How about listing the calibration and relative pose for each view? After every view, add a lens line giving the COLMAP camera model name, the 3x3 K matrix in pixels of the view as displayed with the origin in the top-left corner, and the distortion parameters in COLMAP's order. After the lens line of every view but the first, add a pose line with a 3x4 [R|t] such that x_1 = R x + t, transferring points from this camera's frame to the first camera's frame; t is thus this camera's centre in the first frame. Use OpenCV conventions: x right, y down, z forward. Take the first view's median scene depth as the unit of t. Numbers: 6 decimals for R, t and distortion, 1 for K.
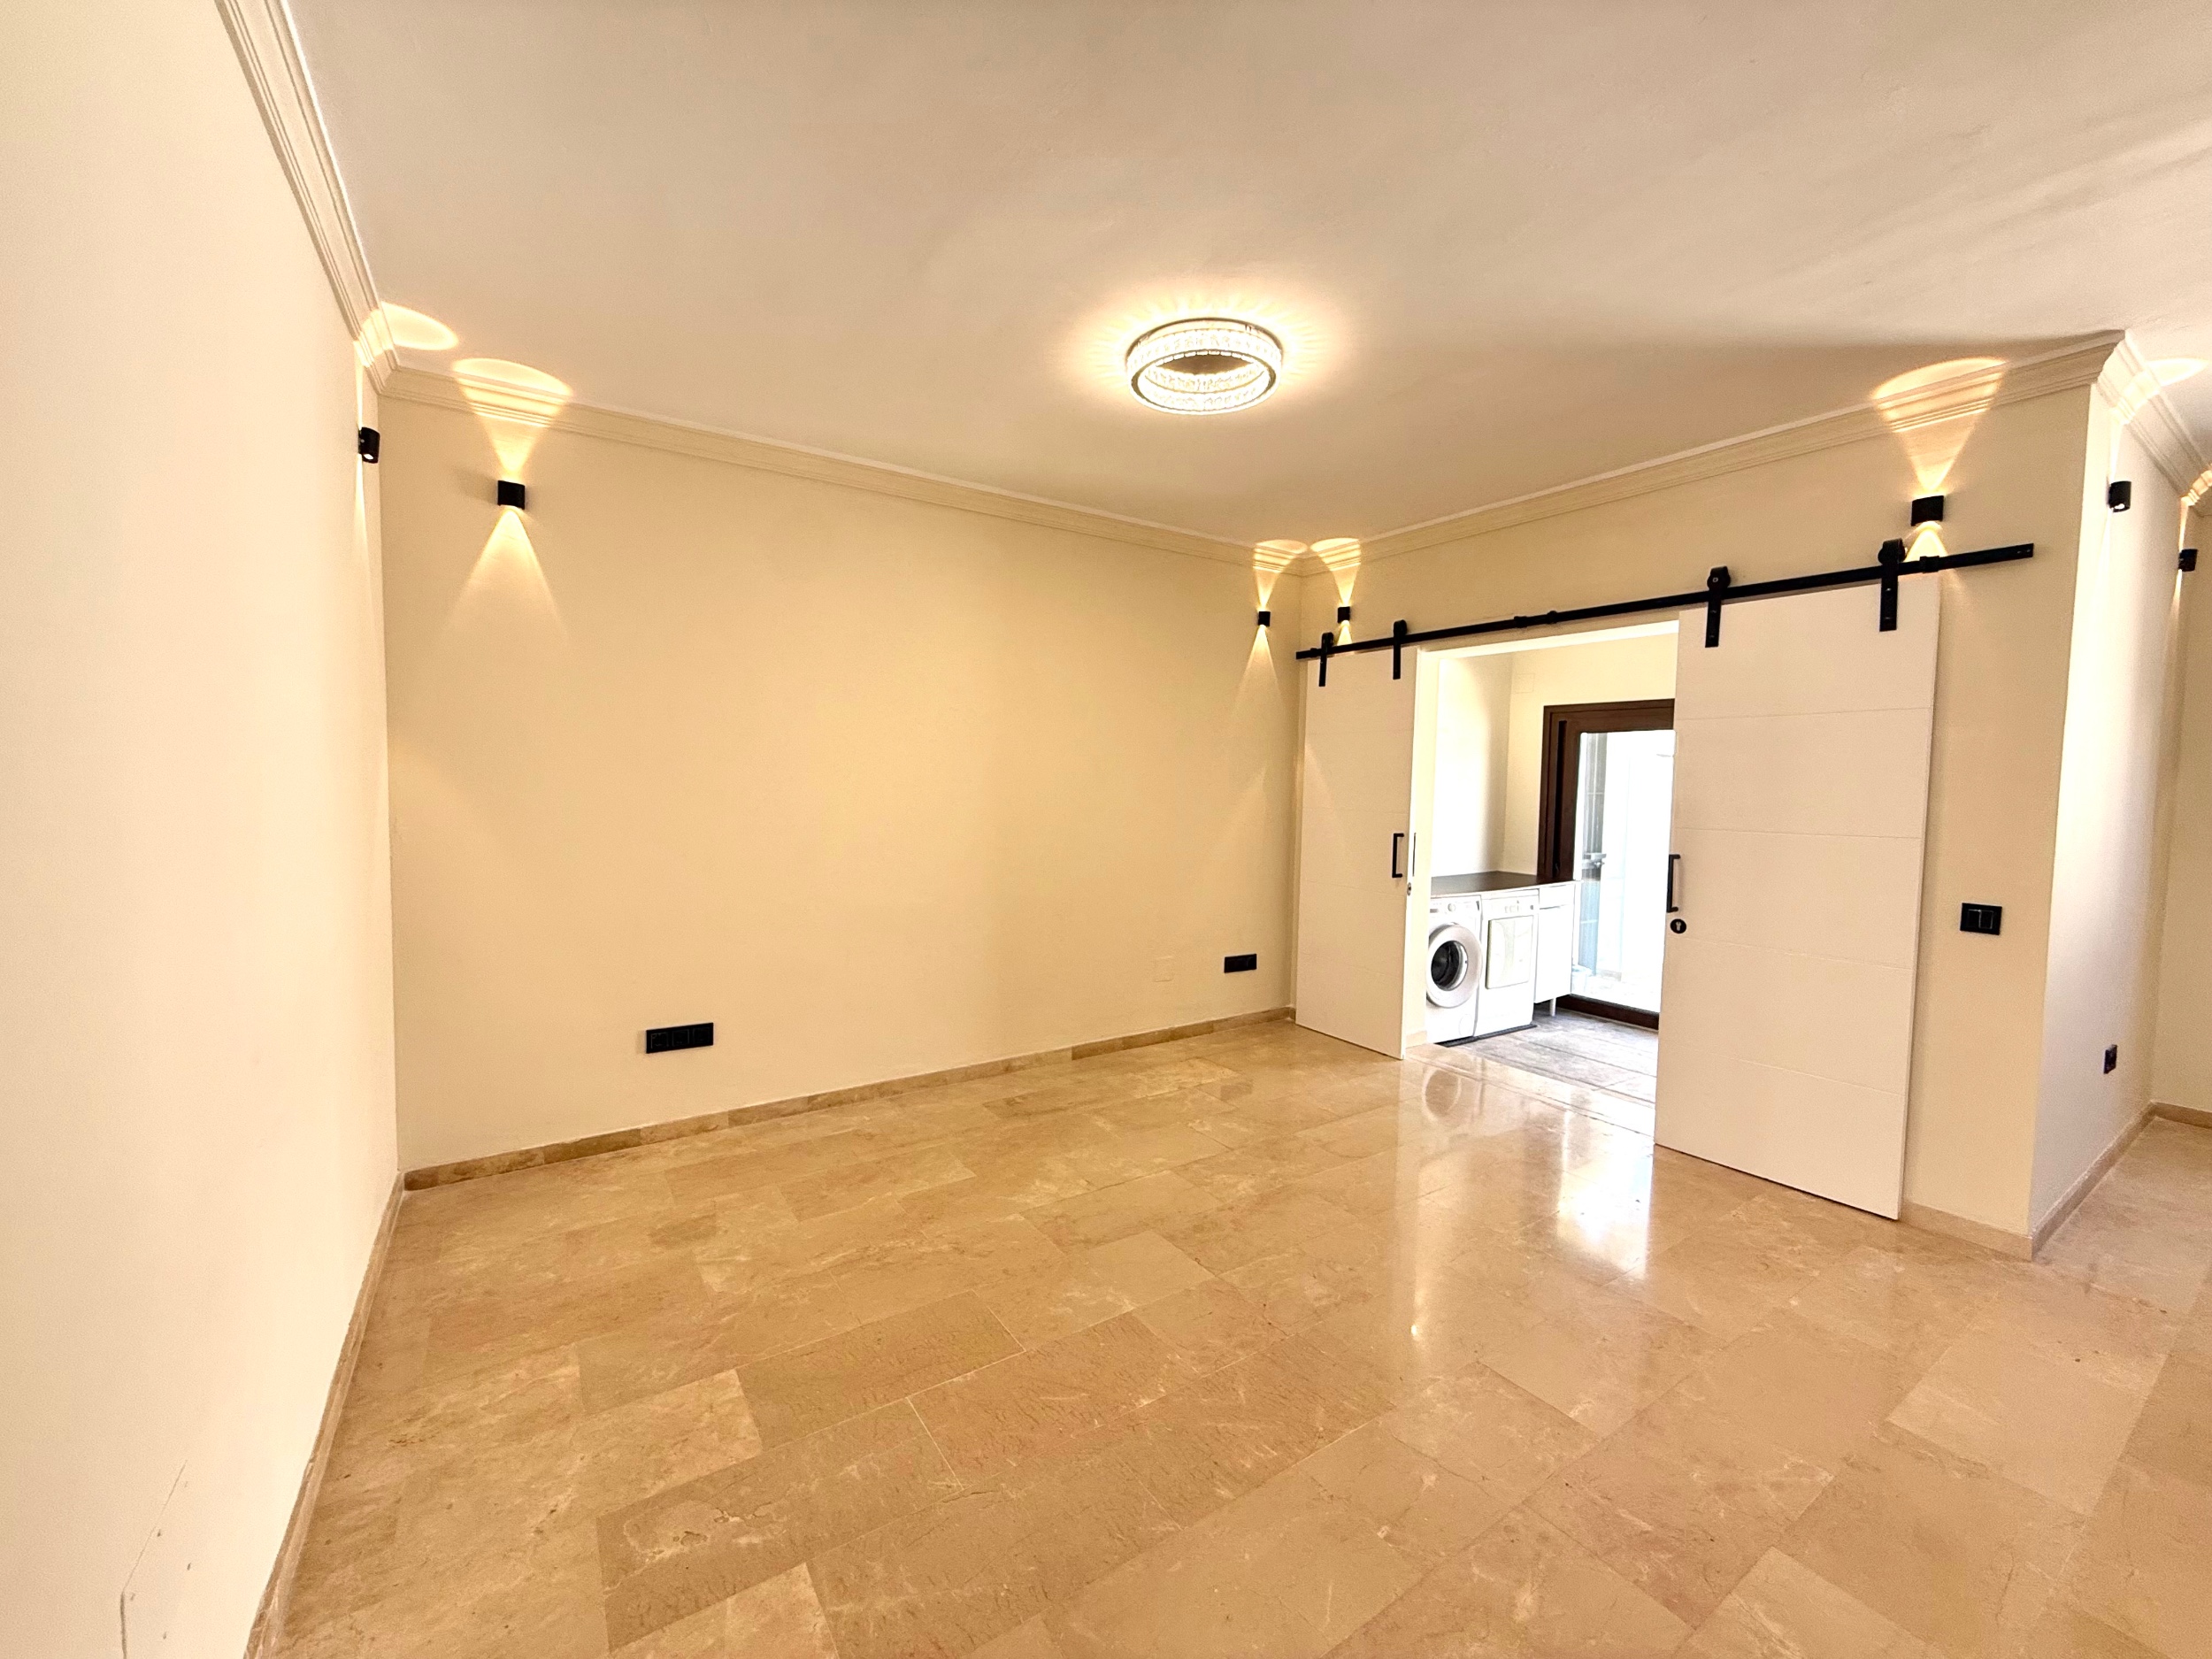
lens RADIAL K [[879.9, 0, 1105.9], [0, 879.9, 826.2], [0, 0, 1]] dist [0.001376, 0.000096]
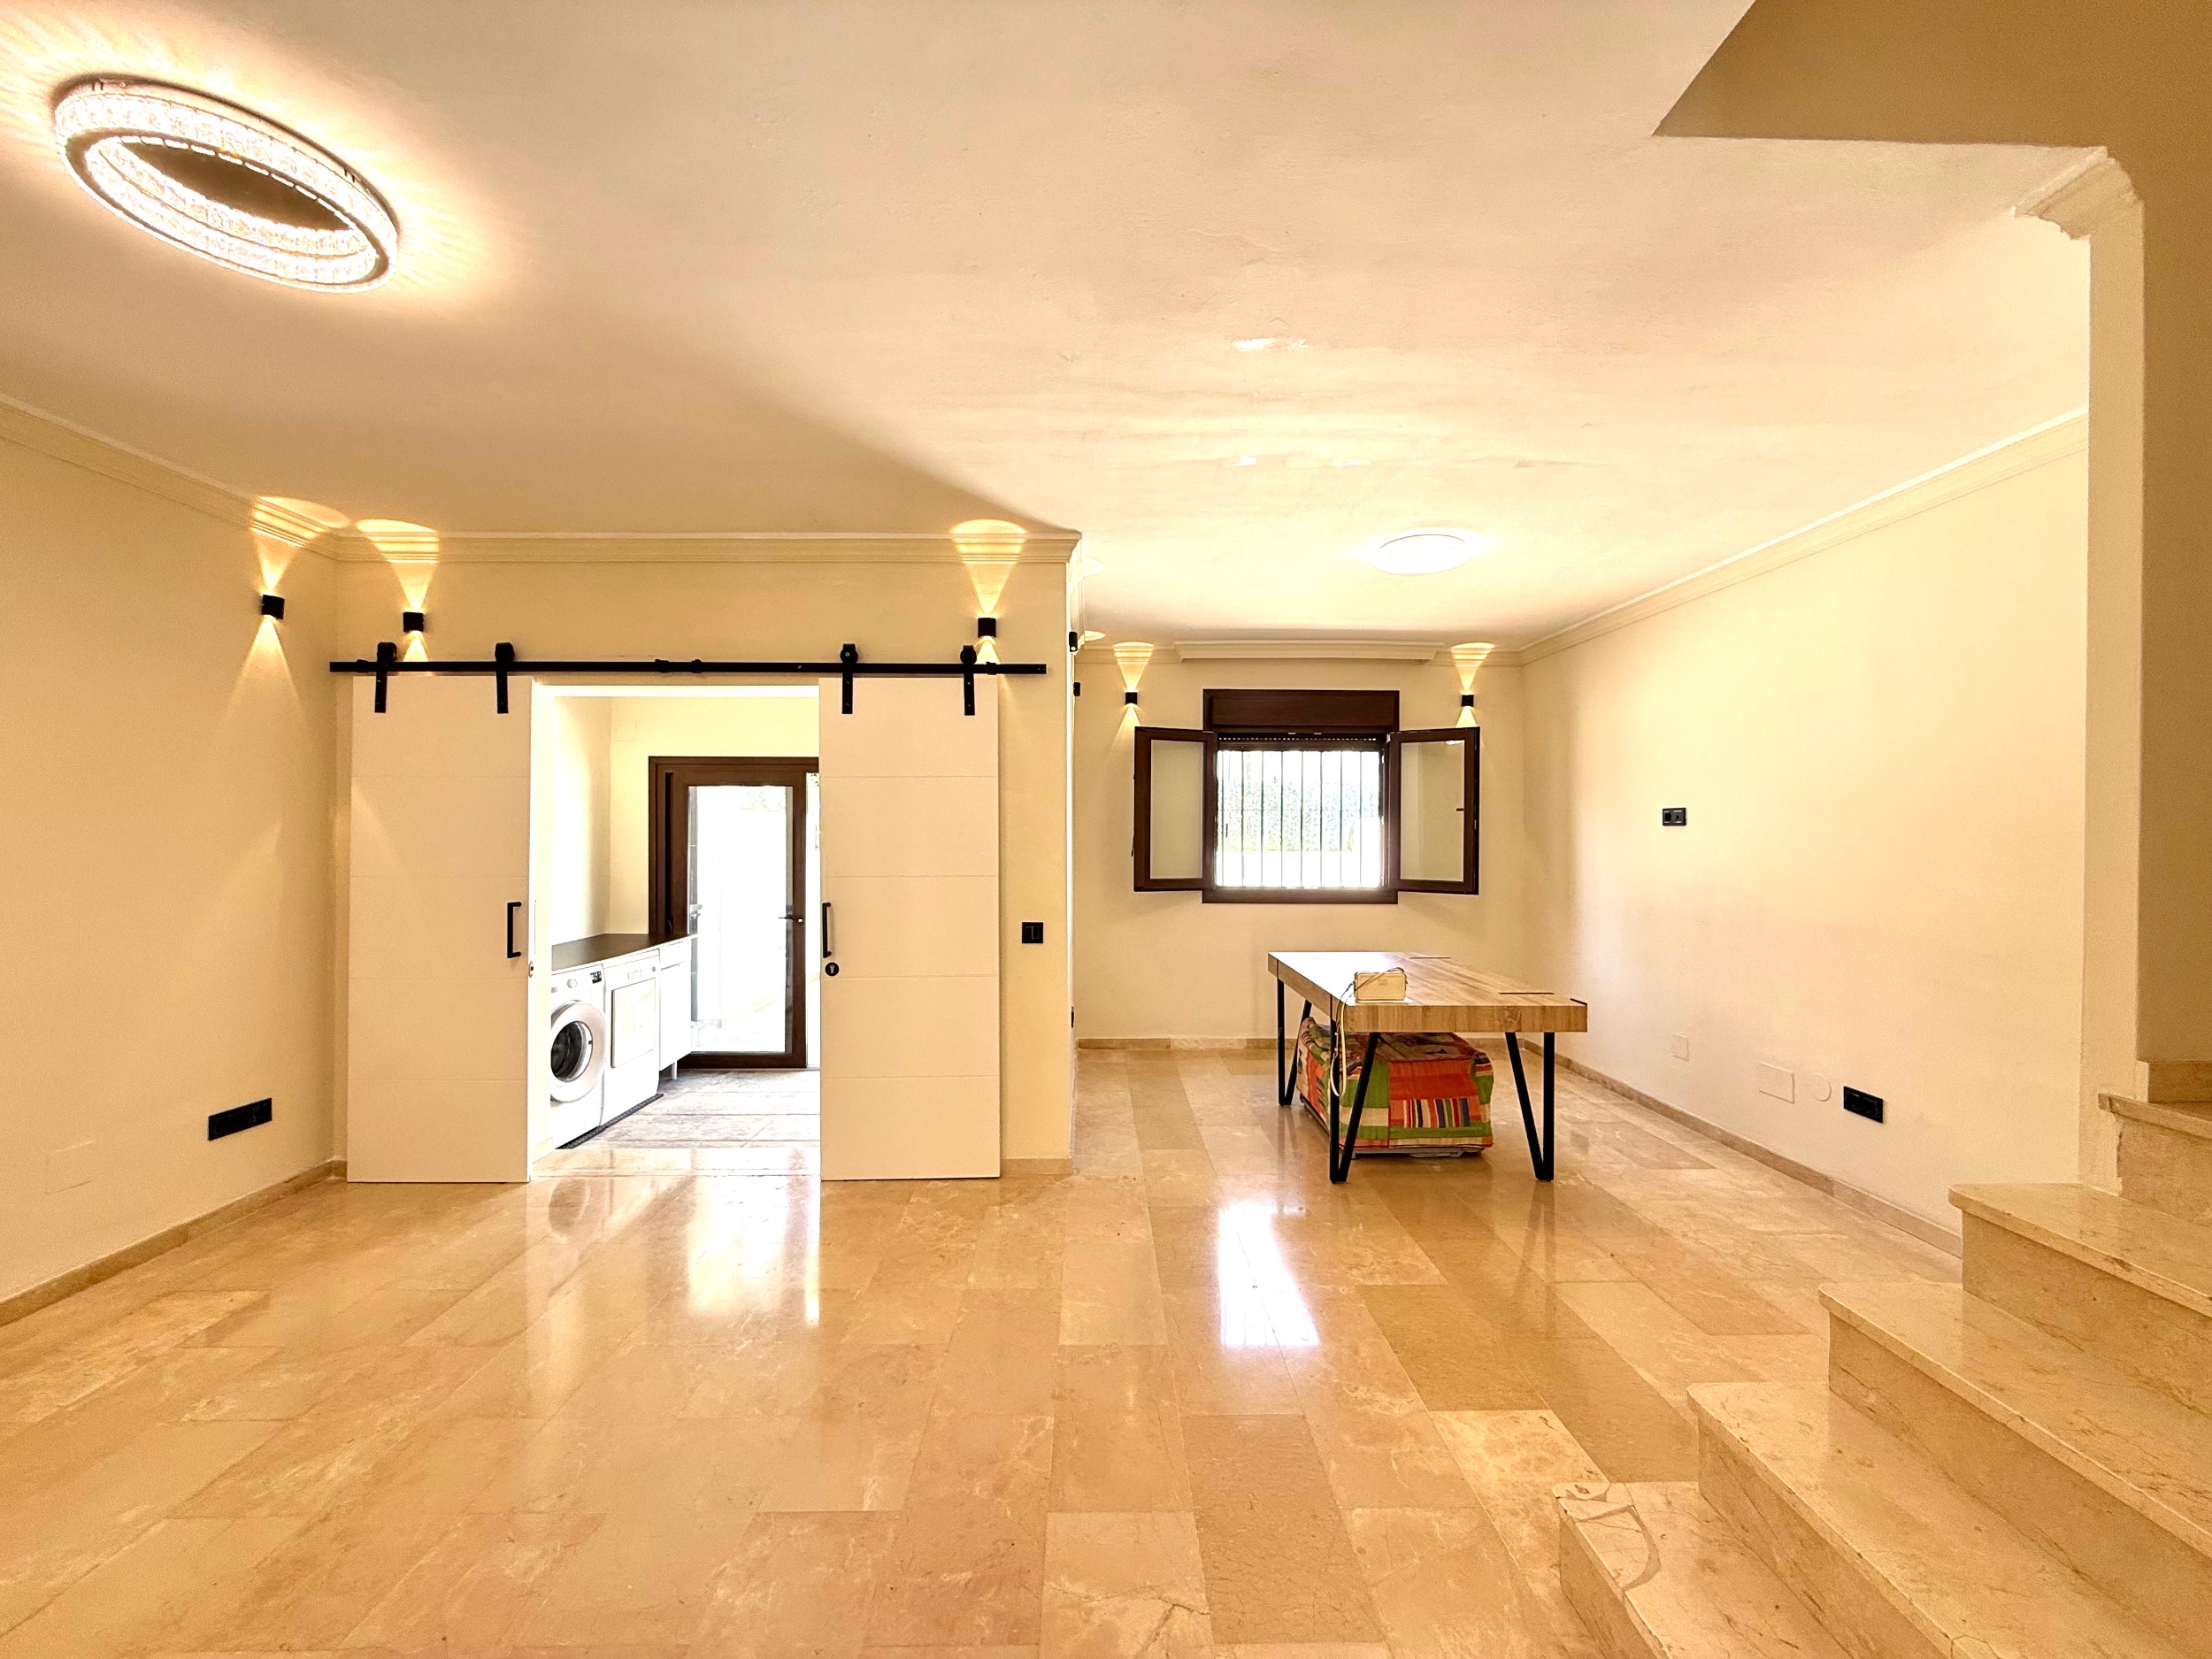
lens RADIAL K [[879.9, 0, 1105.9], [0, 879.9, 826.2], [0, 0, 1]] dist [0.001376, 0.000096]
pose [[0.544692, -0.007502, 0.838603, -0.050484], [0.055765, 0.998071, -0.027293, -0.009364], [-0.836780, 0.061631, 0.544059, 0.095145]]
